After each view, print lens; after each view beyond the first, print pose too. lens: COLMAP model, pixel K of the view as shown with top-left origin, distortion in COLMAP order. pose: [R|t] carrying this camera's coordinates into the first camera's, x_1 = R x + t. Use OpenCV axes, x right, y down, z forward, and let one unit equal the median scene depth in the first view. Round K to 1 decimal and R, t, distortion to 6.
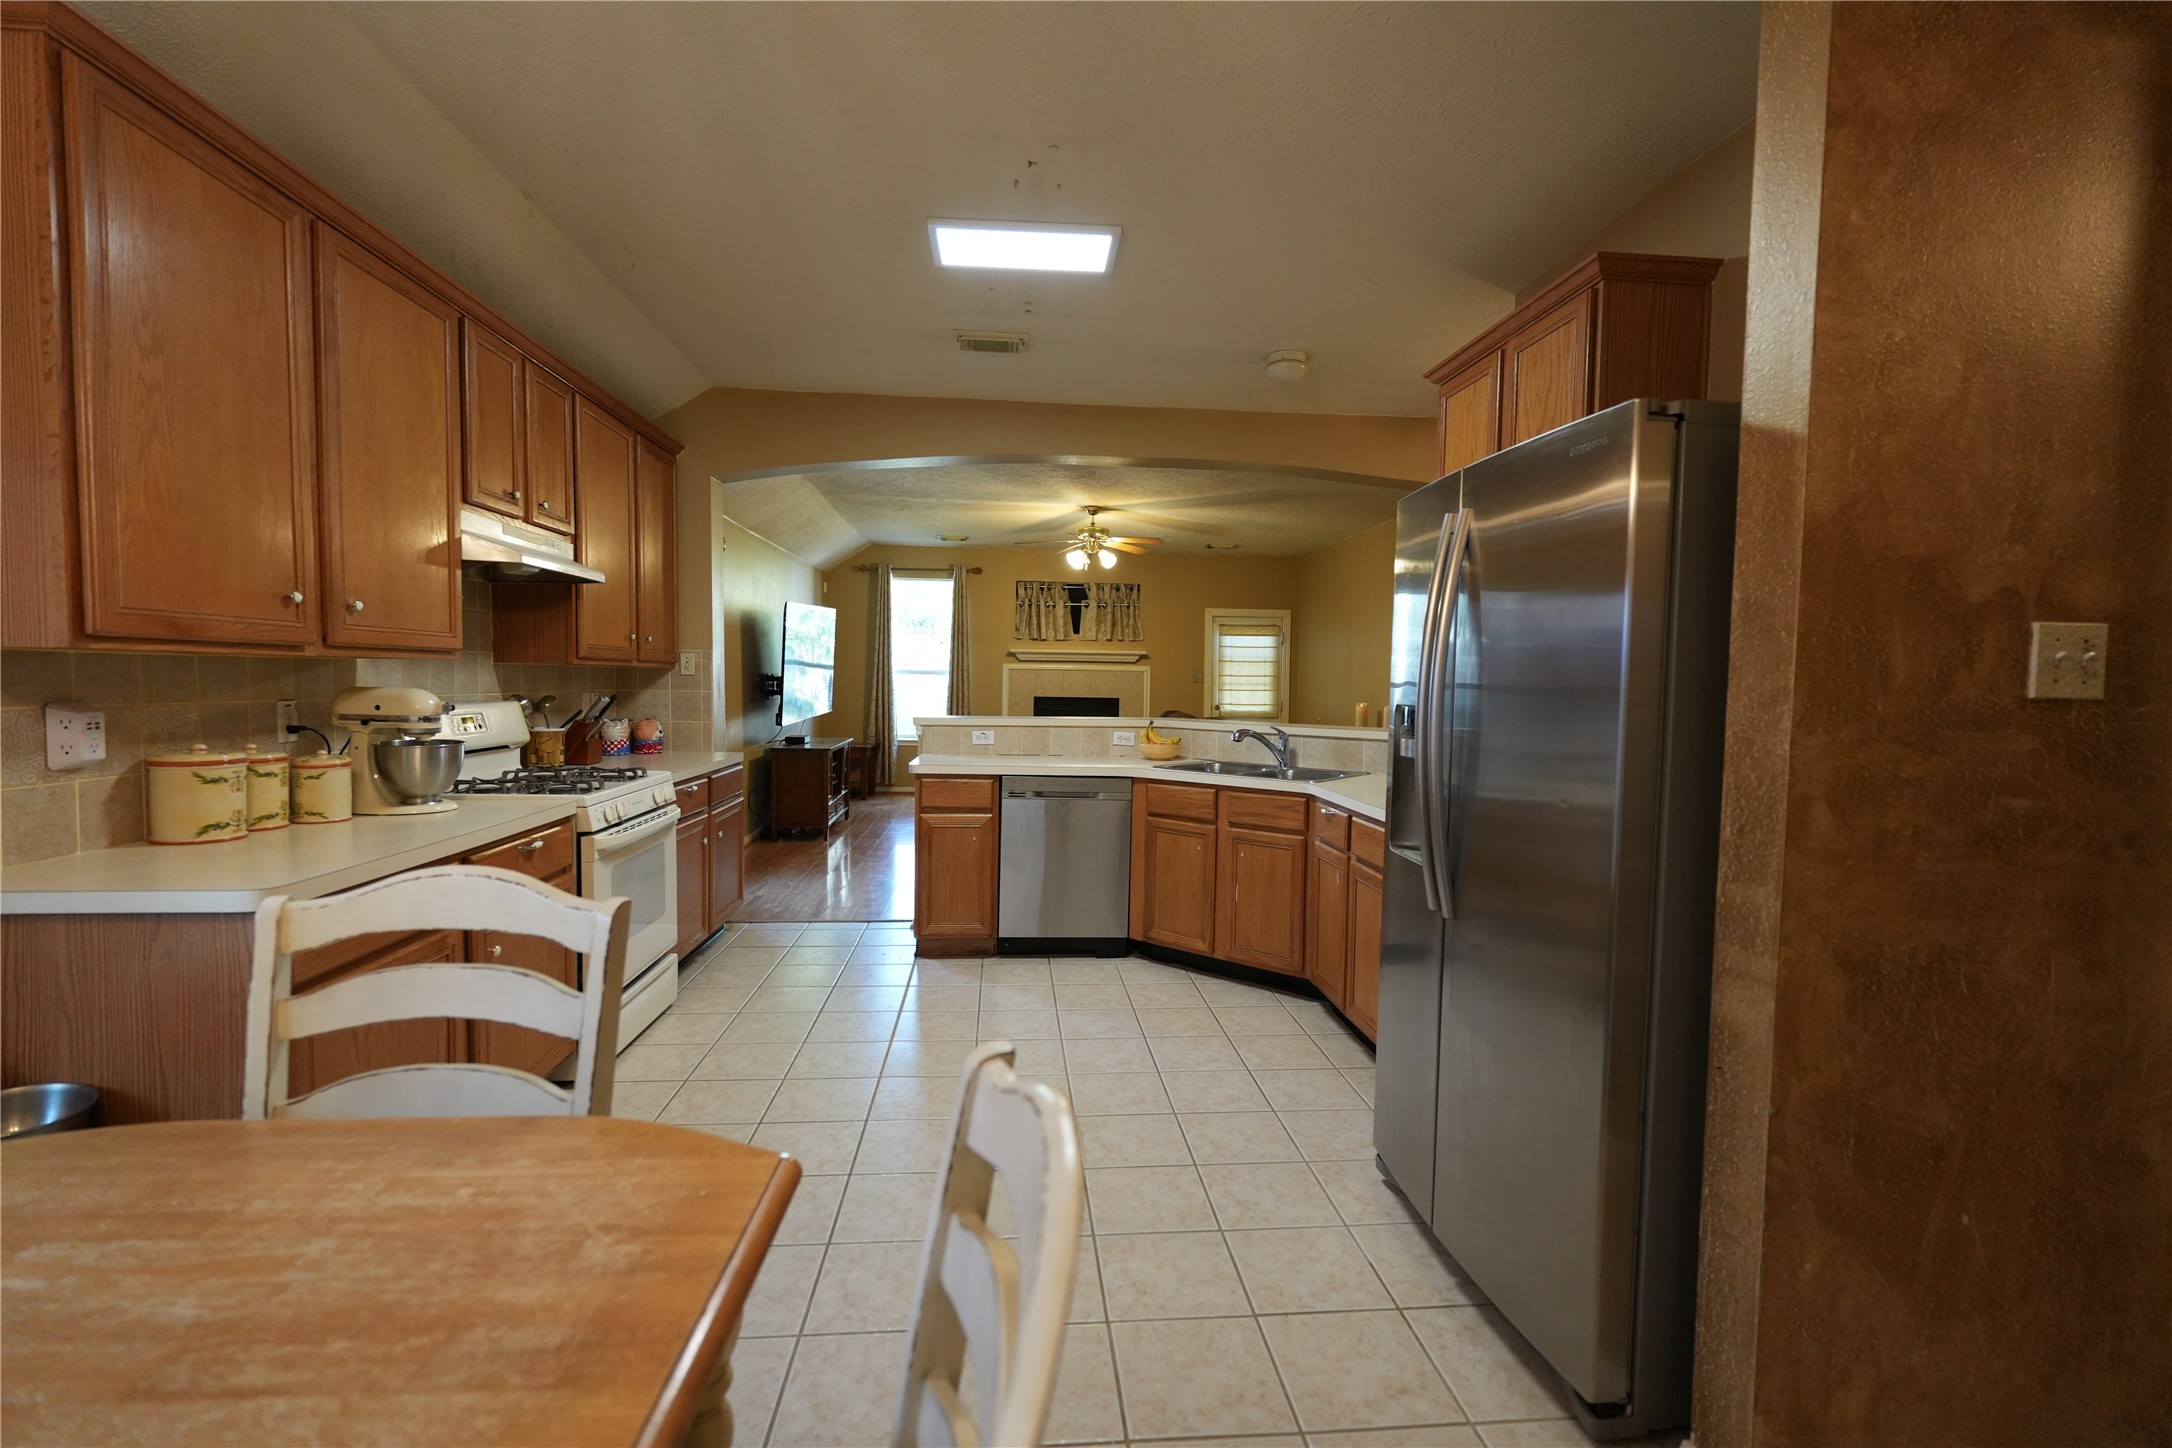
lens RADIAL K [[946.3, 0, 1086.7], [0, 946.3, 723.1], [0, 0, 1]] dist [0.002107, -0.000234]
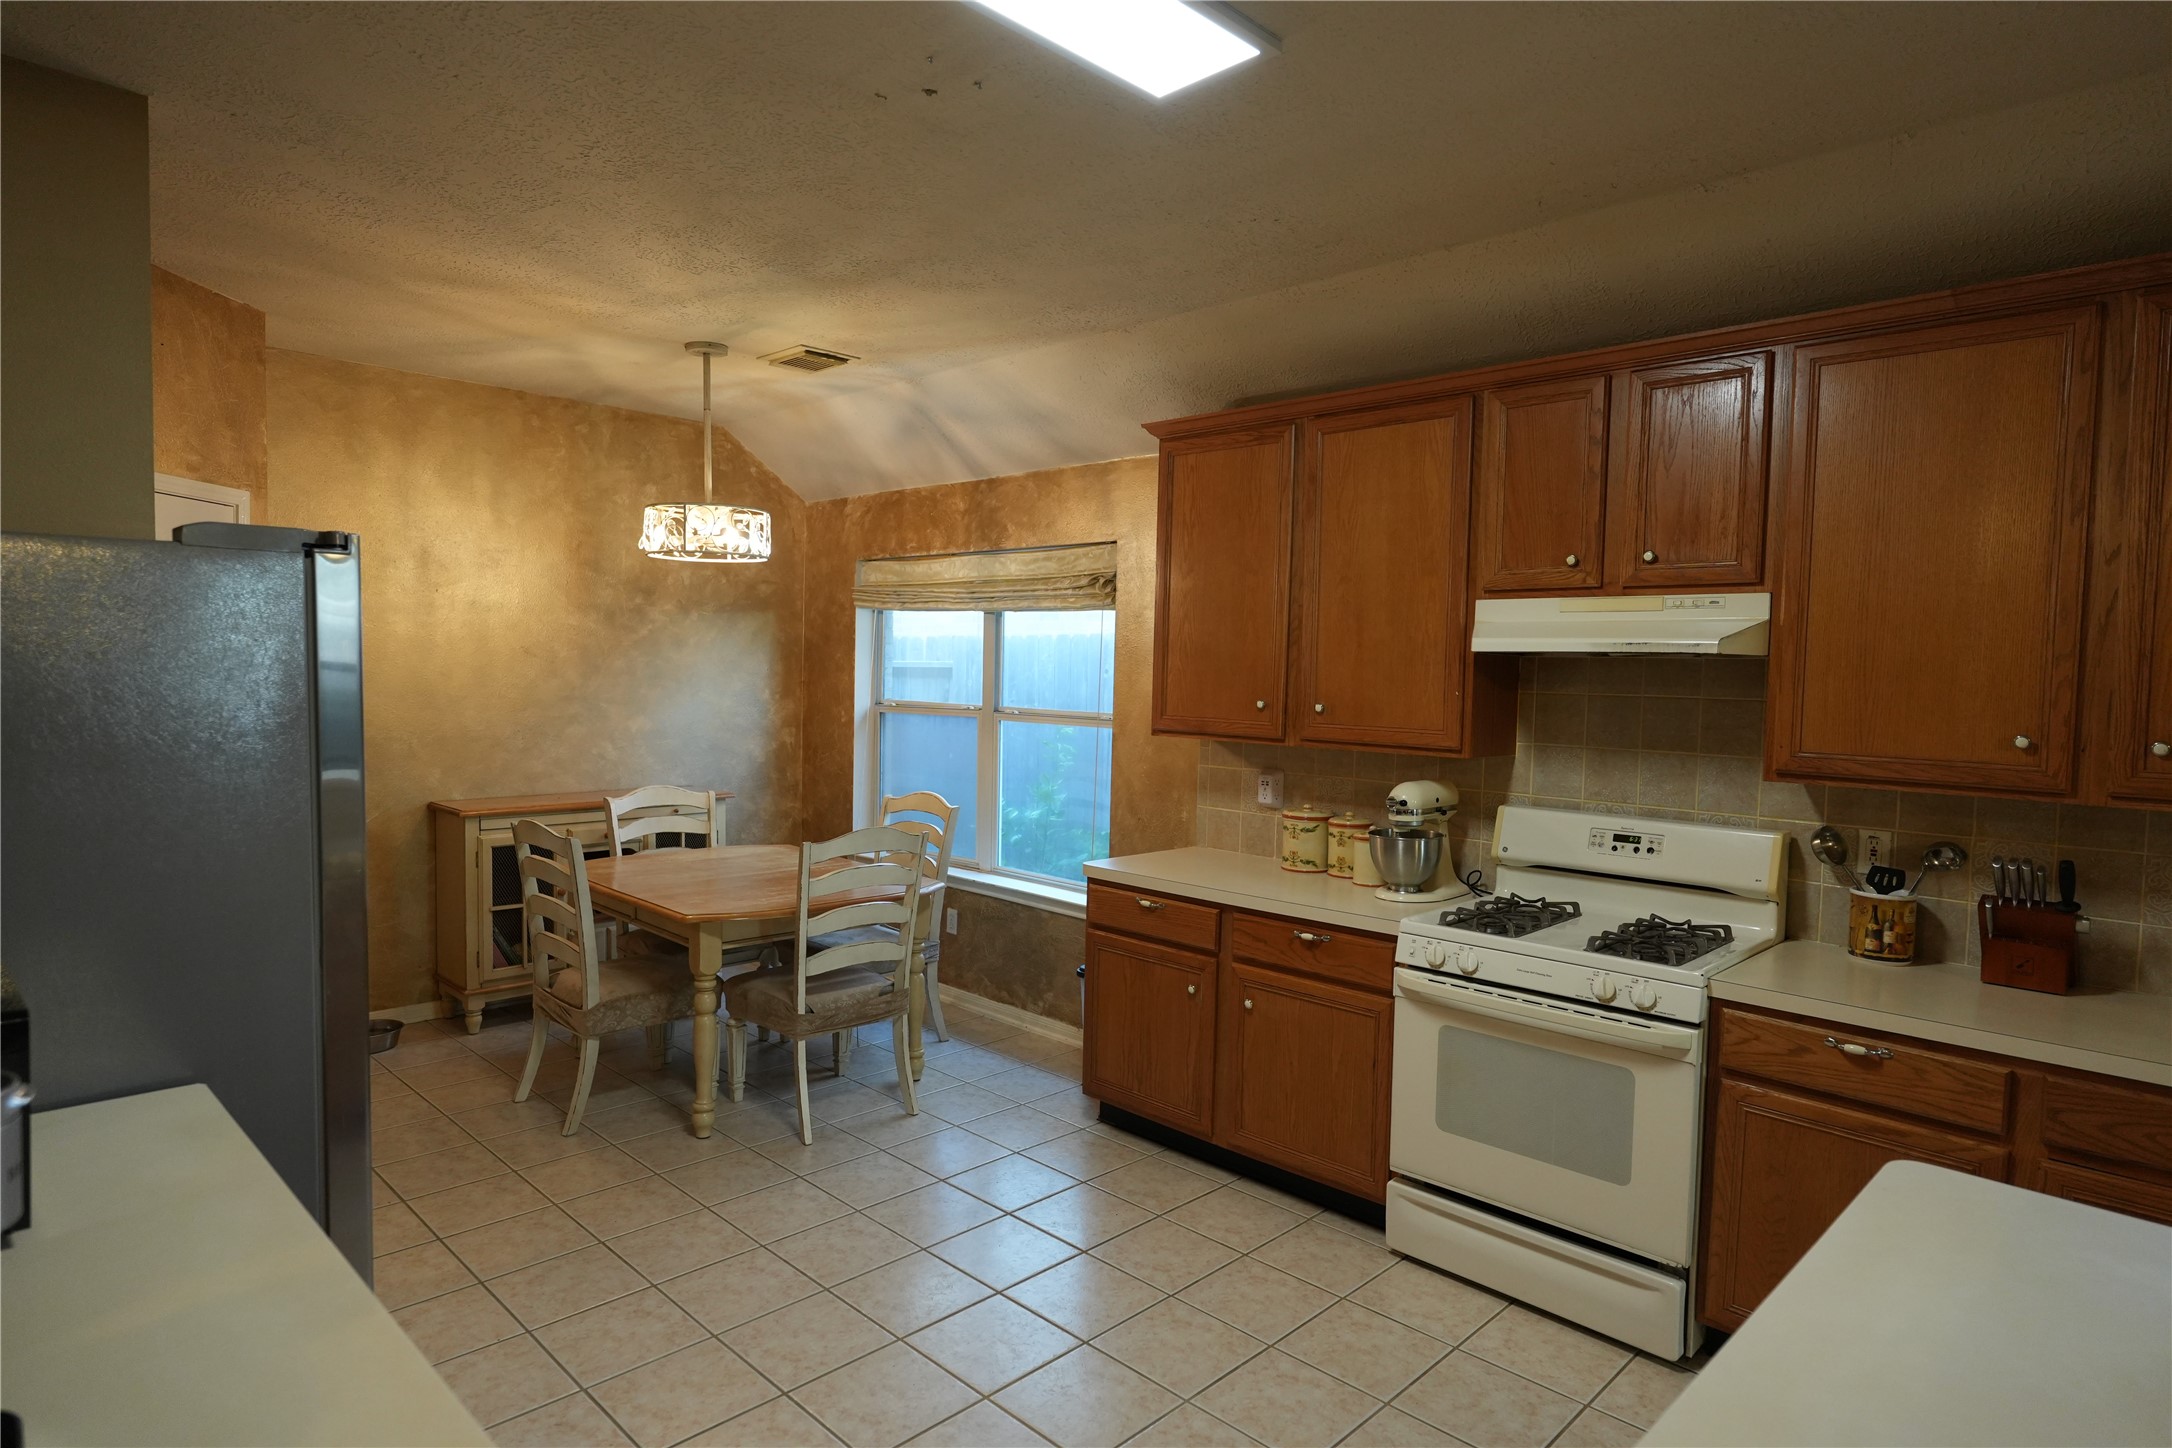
lens RADIAL K [[1204.1, 0, 1080.9], [0, 1204.1, 726.2], [0, 0, 1]] dist [0.003241, 0.000512]
pose [[-0.762437, 0.001420, -0.647061, 0.272249], [-0.062652, 0.995137, 0.076007, -0.110201], [0.644022, 0.098491, -0.758640, 1.100877]]
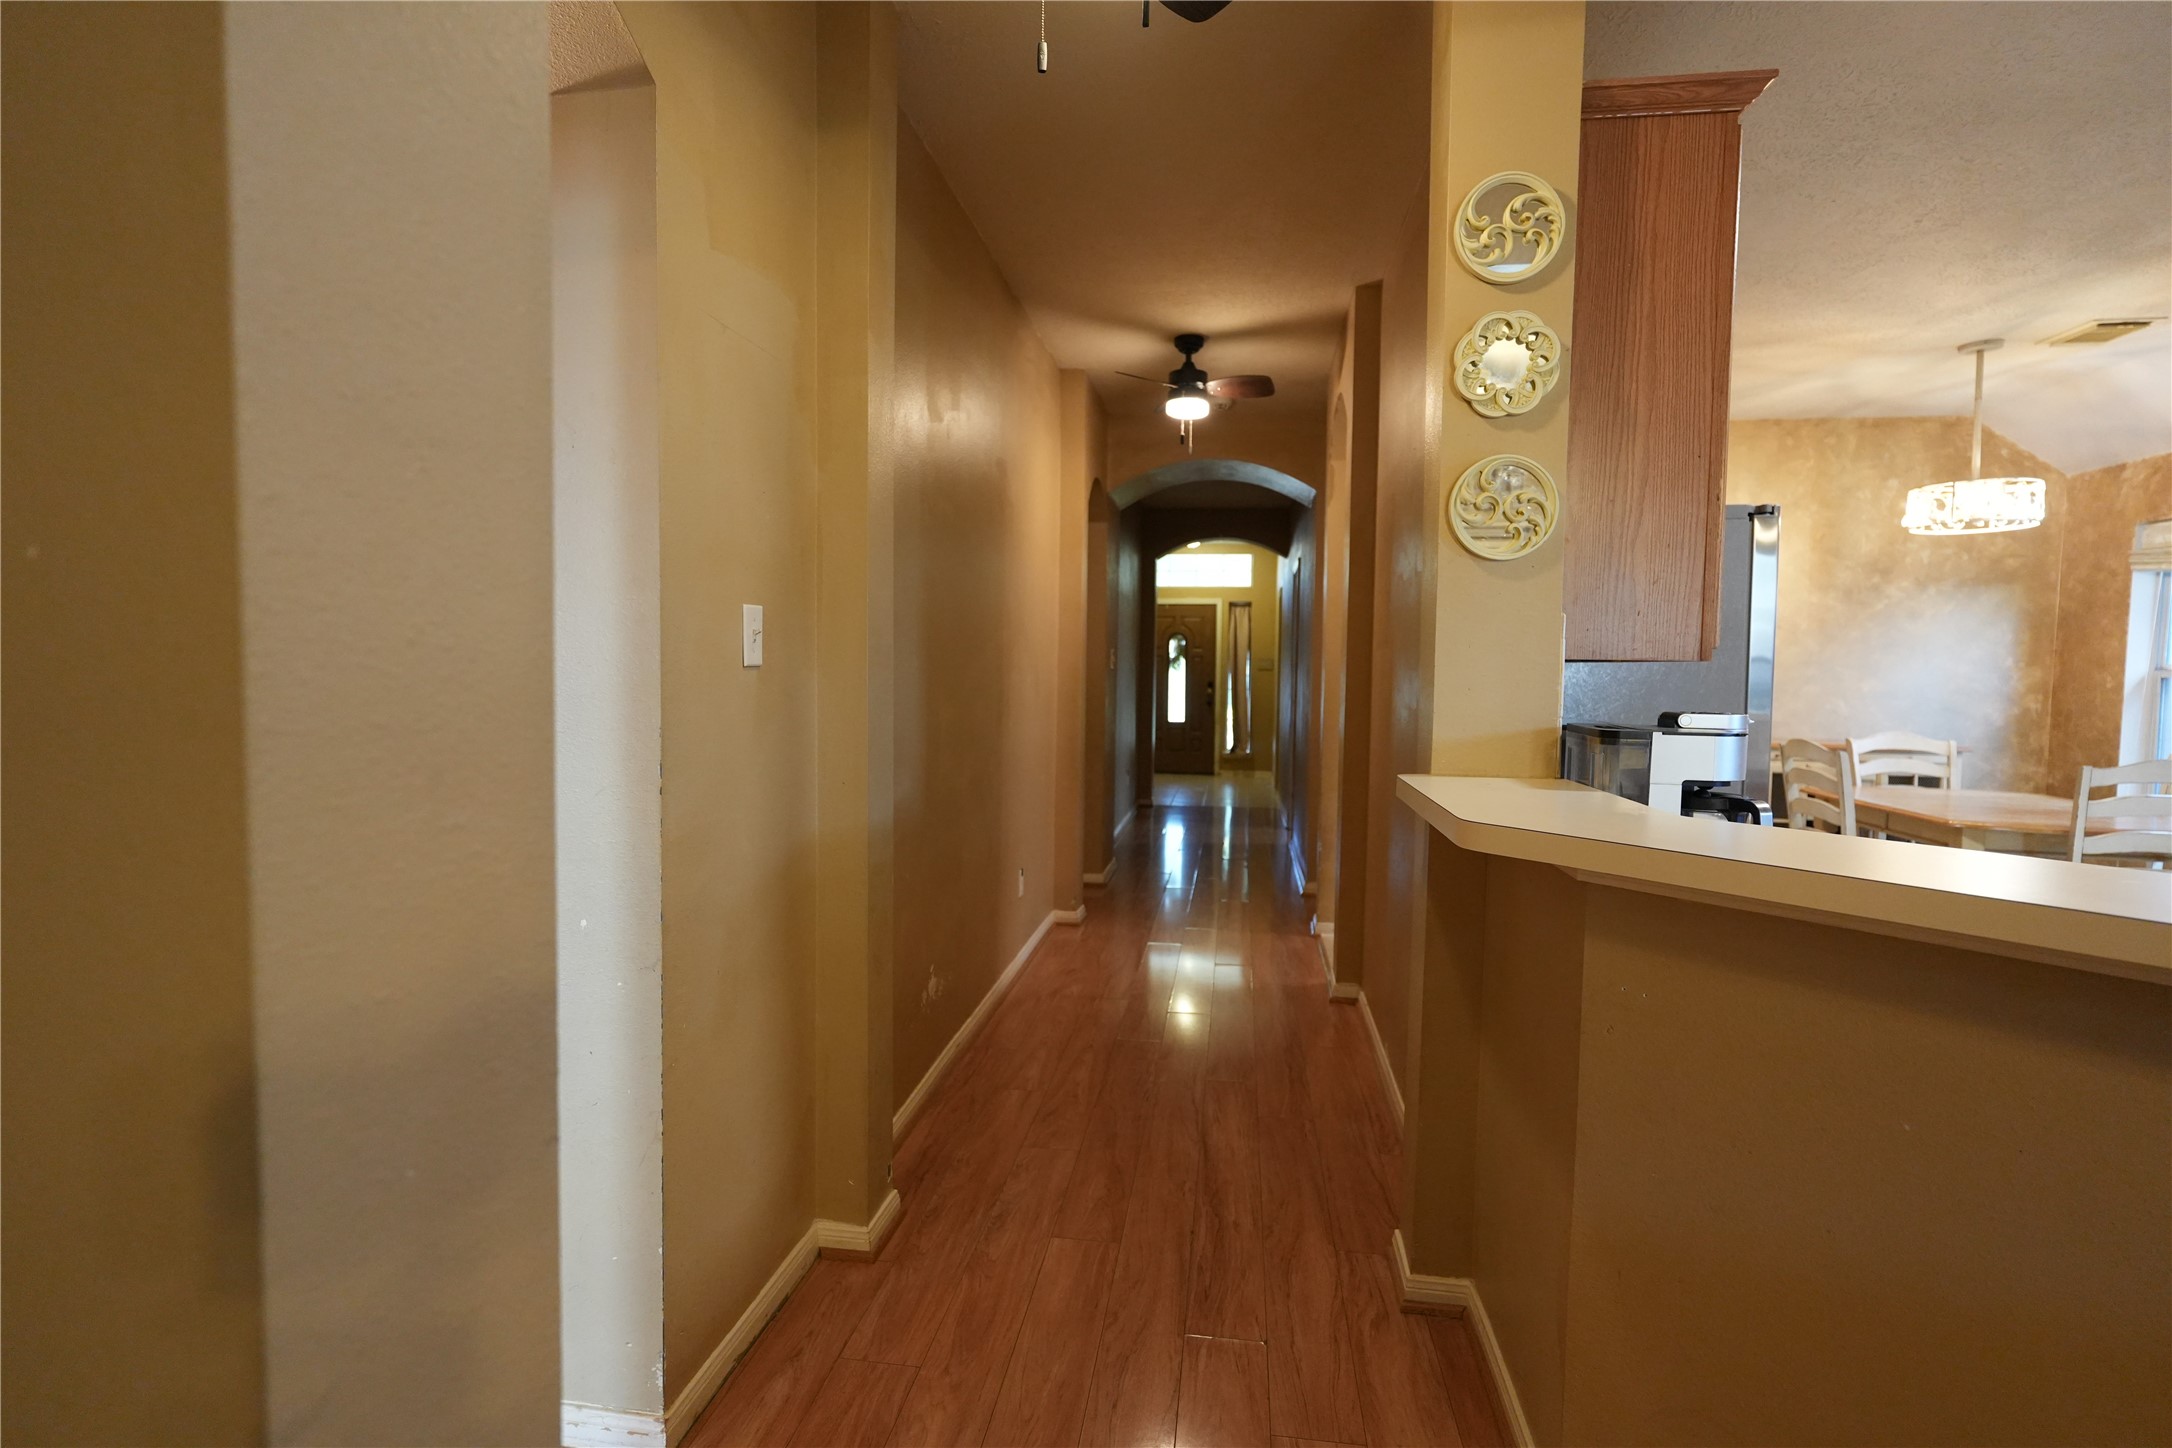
lens RADIAL K [[1042.7, 0, 1079.9], [0, 1042.7, 723.4], [0, 0, 1]] dist [-0.003458, -0.000820]
pose [[-0.971027, -0.041833, 0.235278, 0.455985], [-0.017822, 0.994494, 0.103271, -0.052902], [-0.238302, 0.096086, -0.966426, 1.320012]]
